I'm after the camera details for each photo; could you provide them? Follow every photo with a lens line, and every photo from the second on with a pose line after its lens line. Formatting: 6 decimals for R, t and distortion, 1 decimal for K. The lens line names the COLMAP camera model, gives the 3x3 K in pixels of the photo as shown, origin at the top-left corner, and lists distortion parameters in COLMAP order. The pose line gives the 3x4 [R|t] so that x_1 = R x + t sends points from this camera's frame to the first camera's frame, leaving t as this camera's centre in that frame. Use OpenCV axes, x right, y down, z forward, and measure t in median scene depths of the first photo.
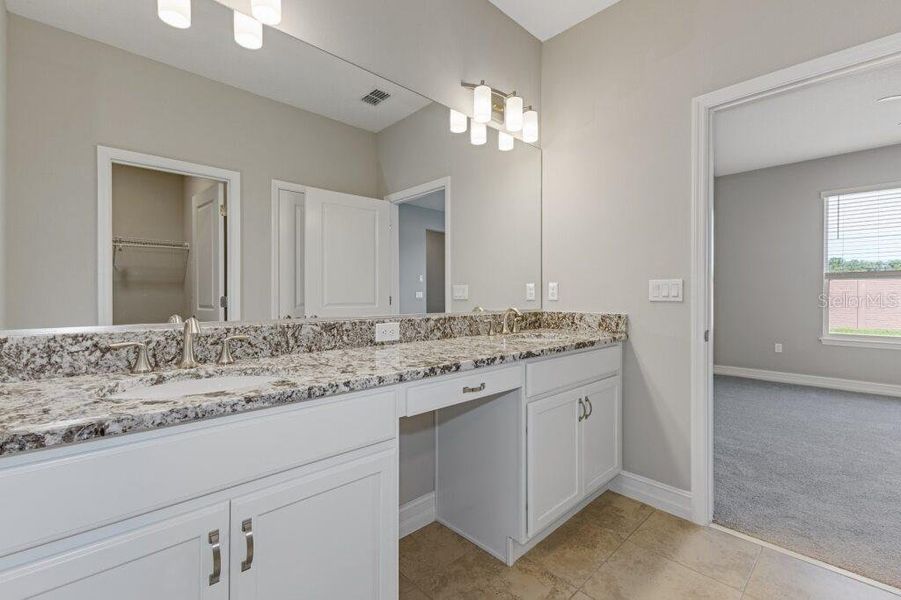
lens RADIAL K [[394.6, 0, 458.2], [0, 394.6, 297.7], [0, 0, 1]] dist [-0.001259, -0.000259]
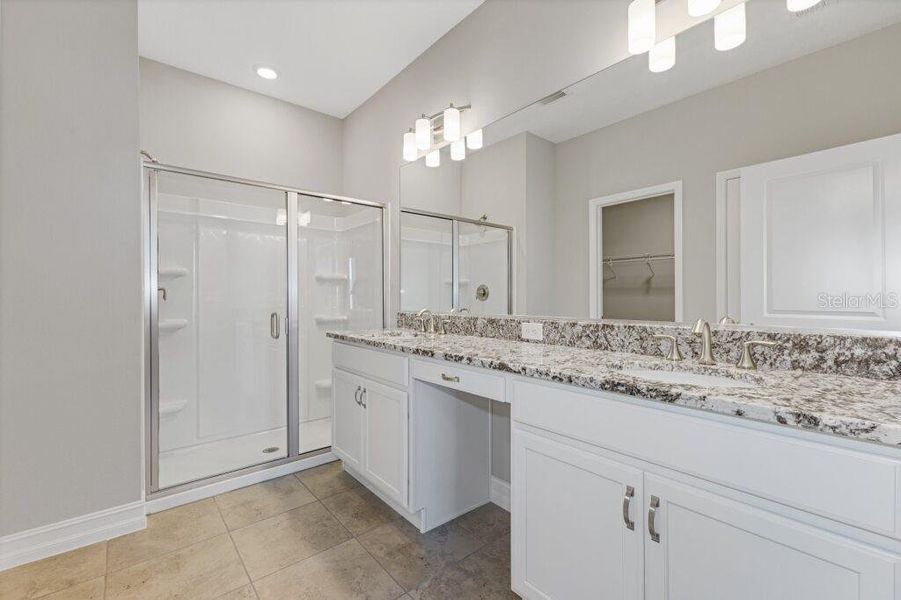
lens RADIAL K [[394.6, 0, 458.3], [0, 394.6, 298.1], [0, 0, 1]] dist [-0.001259, -0.000259]
pose [[-0.066354, 0.001903, -0.997794, 0.950376], [-0.001771, 0.999996, 0.002025, -0.009399], [0.997795, 0.001902, -0.066350, 0.859778]]
